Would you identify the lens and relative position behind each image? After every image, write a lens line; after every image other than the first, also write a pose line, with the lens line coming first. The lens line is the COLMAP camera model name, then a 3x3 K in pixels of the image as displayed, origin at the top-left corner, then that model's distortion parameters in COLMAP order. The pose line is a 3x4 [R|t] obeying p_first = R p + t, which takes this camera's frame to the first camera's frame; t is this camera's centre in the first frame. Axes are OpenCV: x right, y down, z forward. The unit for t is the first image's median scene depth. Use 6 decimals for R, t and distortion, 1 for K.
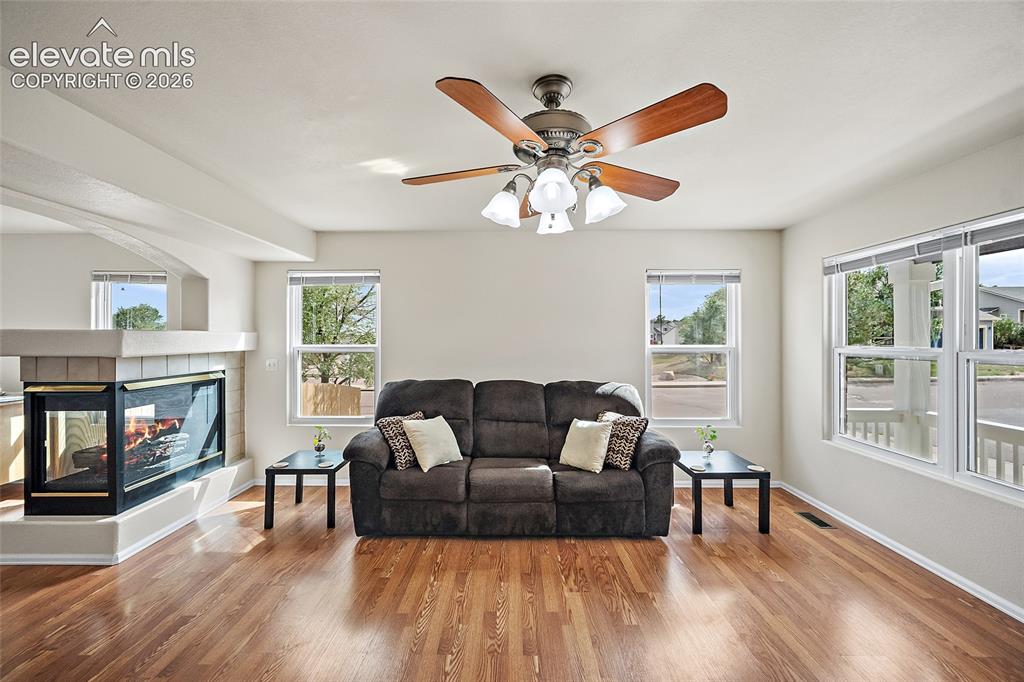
lens RADIAL K [[401.5, 0, 507.8], [0, 401.5, 336.6], [0, 0, 1]] dist [-0.002076, -0.000580]
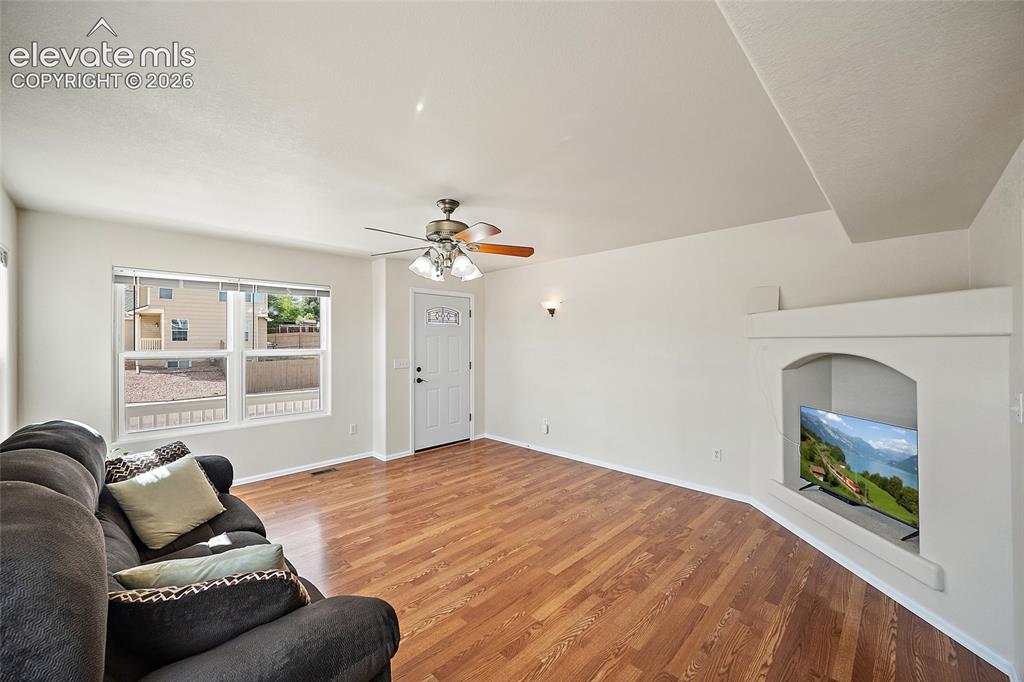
lens RADIAL K [[401.5, 0, 506.0], [0, 401.5, 340.4], [0, 0, 1]] dist [-0.002076, -0.000580]
pose [[-0.716015, 0.009053, 0.698026, -0.703149], [0.003546, 0.999950, -0.009331, 0.007926], [-0.698076, -0.004206, -0.716011, 1.115368]]
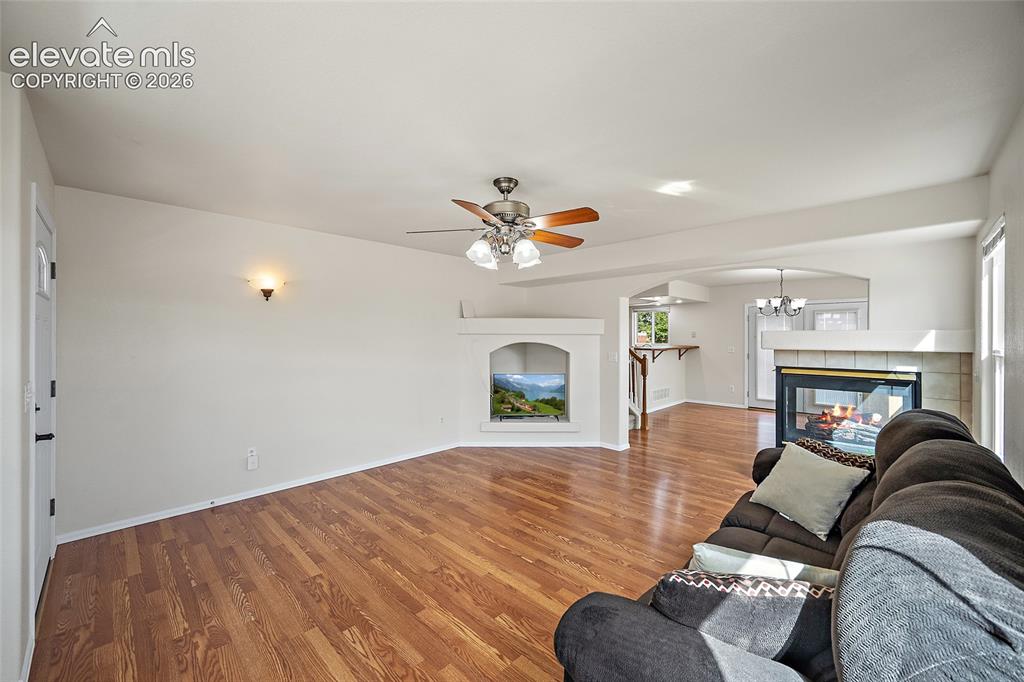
lens RADIAL K [[401.5, 0, 509.7], [0, 401.5, 339.1], [0, 0, 1]] dist [-0.002076, -0.000580]
pose [[-0.690060, 0.005331, -0.723733, 0.672711], [0.001849, 0.999983, 0.005602, 0.002785], [0.723750, 0.002527, -0.690058, 1.128605]]
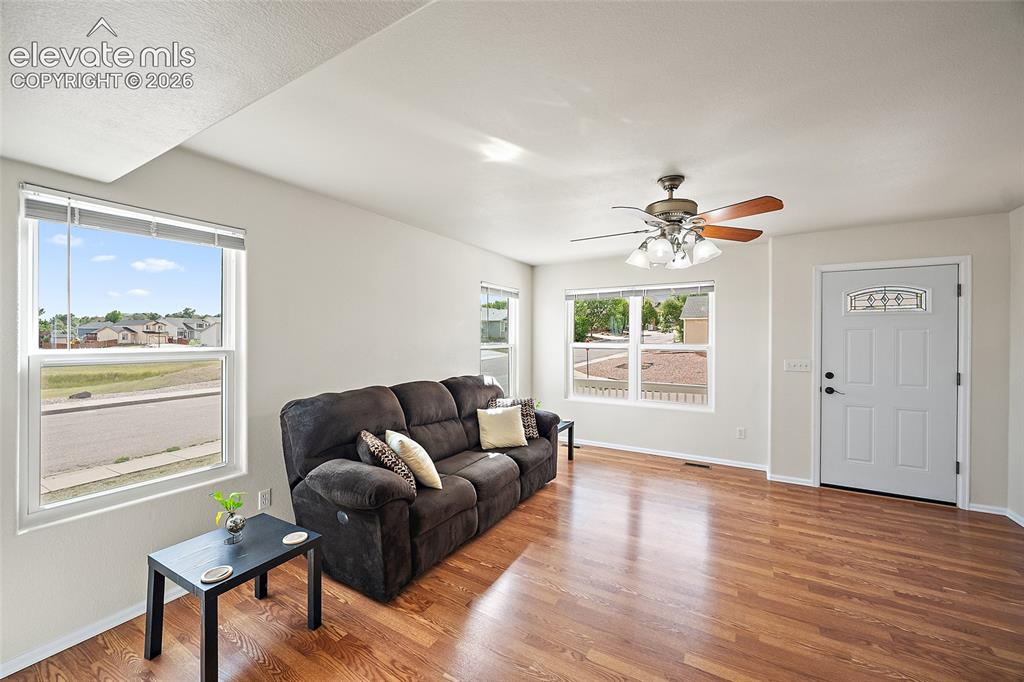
lens RADIAL K [[401.5, 0, 505.2], [0, 401.5, 337.3], [0, 0, 1]] dist [-0.002076, -0.000580]
pose [[0.504253, 0.003443, 0.863549, -0.841398], [-0.008347, 0.999965, 0.000887, 0.001692], [-0.863515, -0.007655, 0.504264, 0.406011]]
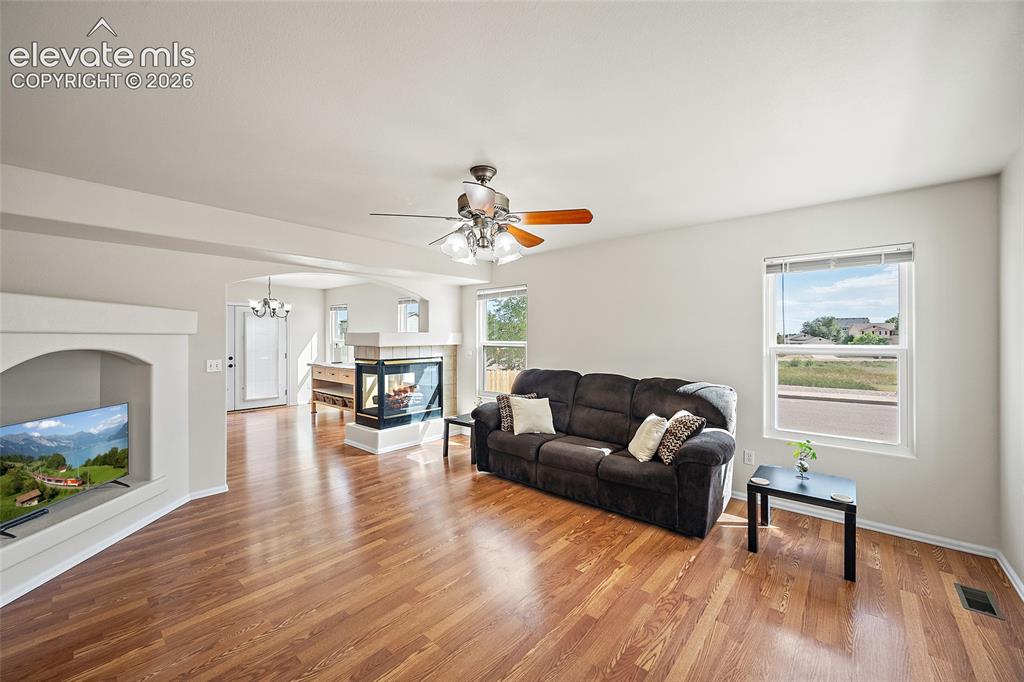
lens RADIAL K [[401.5, 0, 505.8], [0, 401.5, 335.0], [0, 0, 1]] dist [-0.002076, -0.000580]
pose [[0.758960, -0.002723, -0.651131, 0.614282], [0.003199, 0.999995, -0.000453, -0.000742], [0.651129, -0.001739, 0.758965, -0.048989]]
